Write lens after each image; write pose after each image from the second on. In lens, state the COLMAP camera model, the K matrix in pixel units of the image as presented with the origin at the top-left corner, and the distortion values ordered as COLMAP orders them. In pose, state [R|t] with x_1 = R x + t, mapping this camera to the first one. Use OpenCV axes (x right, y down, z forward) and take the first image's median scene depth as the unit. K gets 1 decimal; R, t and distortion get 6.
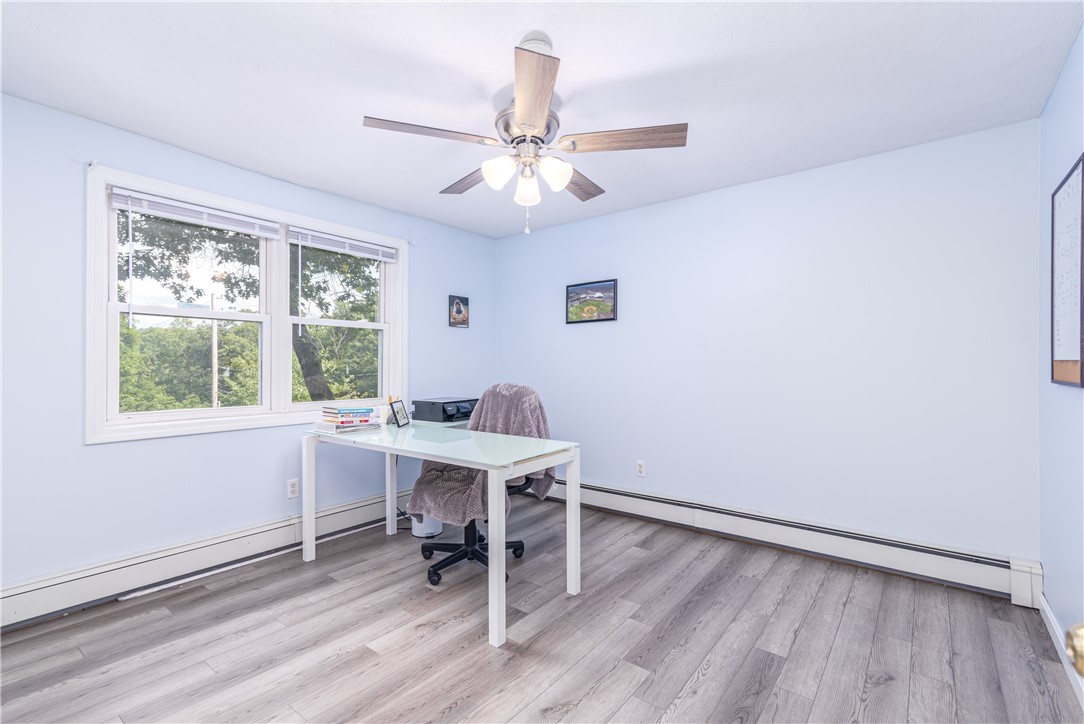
lens RADIAL K [[491.1, 0, 545.6], [0, 491.1, 358.9], [0, 0, 1]] dist [0.009963, -0.000203]
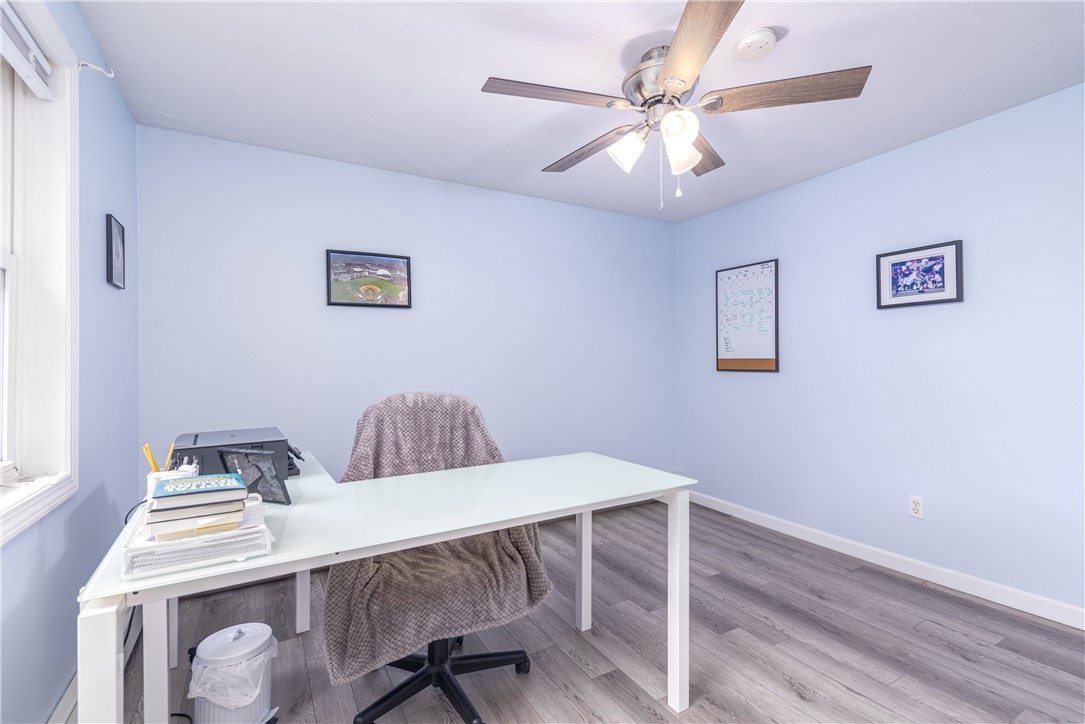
lens RADIAL K [[491.5, 0, 546.1], [0, 491.5, 358.9], [0, 0, 1]] dist [0.009963, -0.000203]
pose [[0.367389, -0.000210, 0.930067, -0.825480], [-0.003111, 0.999994, 0.001455, 0.001823], [-0.930062, -0.003428, 0.367386, 0.795832]]
